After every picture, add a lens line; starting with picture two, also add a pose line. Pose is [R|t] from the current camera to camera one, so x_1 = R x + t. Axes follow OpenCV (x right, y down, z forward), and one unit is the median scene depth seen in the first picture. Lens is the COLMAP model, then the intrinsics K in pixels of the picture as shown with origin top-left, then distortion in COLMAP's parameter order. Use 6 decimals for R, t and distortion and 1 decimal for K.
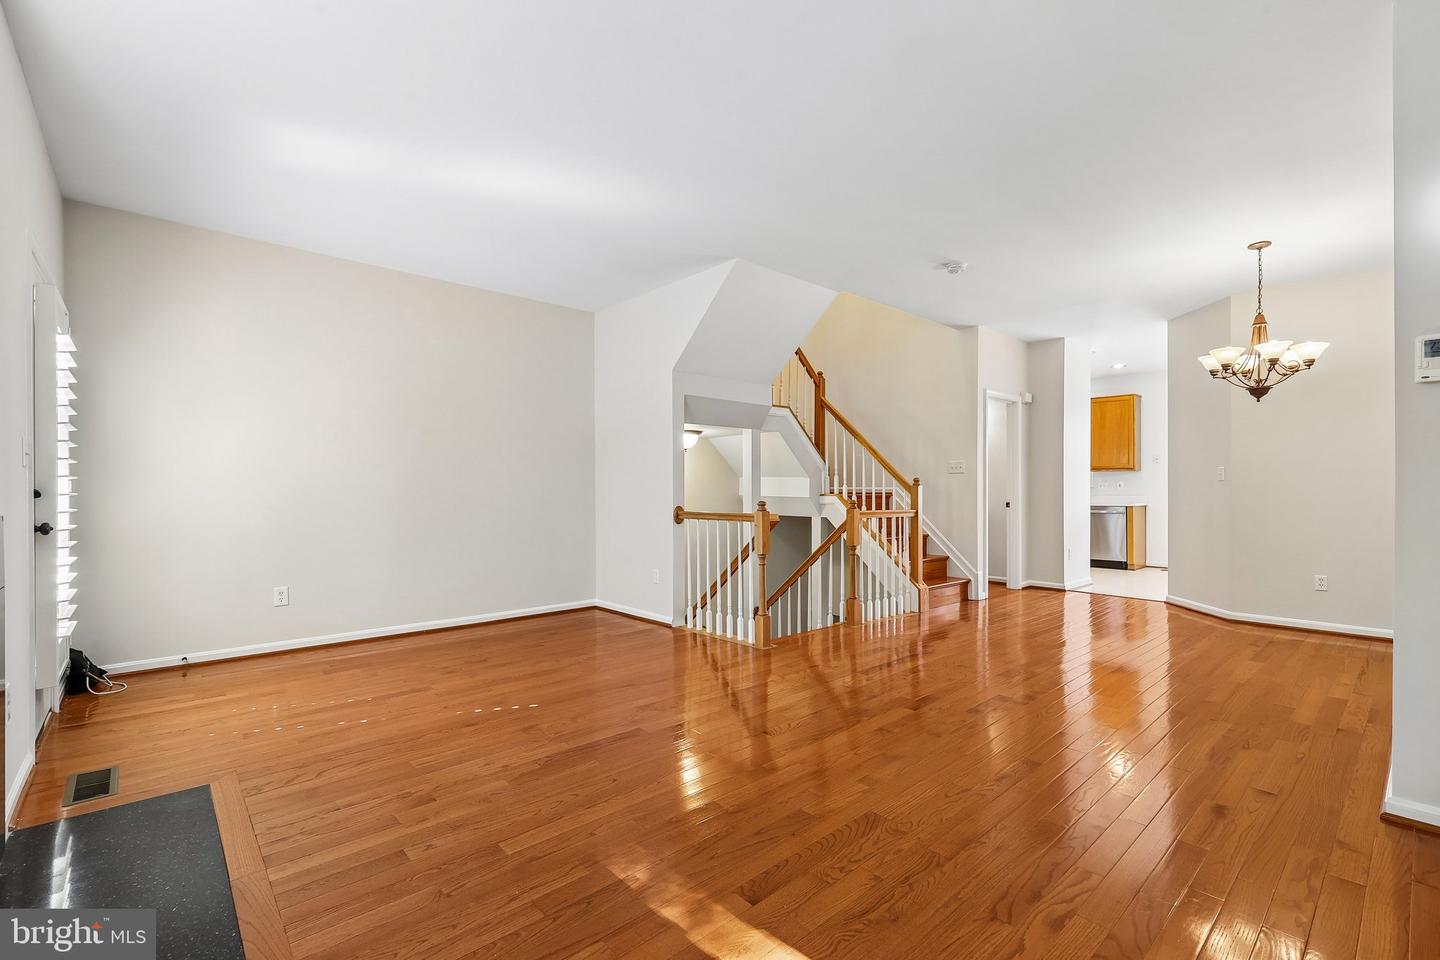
lens RADIAL K [[626.5, 0, 723.0], [0, 626.5, 485.7], [0, 0, 1]] dist [-0.000557, 0.000405]
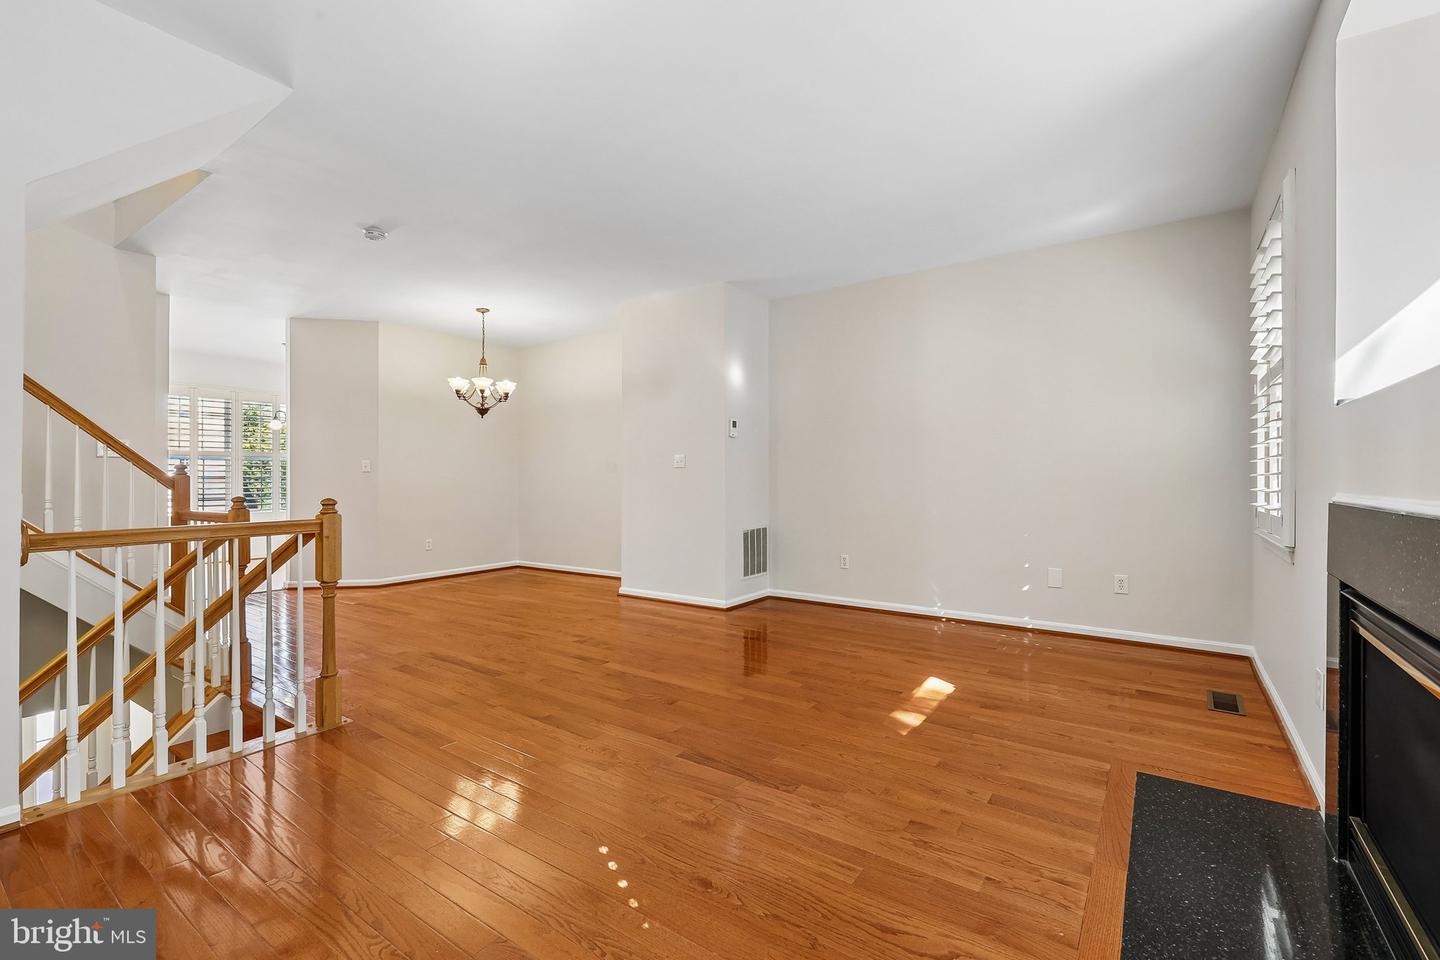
lens RADIAL K [[626.5, 0, 723.0], [0, 626.5, 485.7], [0, 0, 1]] dist [-0.000557, 0.000405]
pose [[-0.214726, -0.011308, 0.976609, -1.244358], [-0.001318, 0.999935, 0.011288, 0.007695], [-0.976673, 0.001137, -0.214727, 1.418978]]
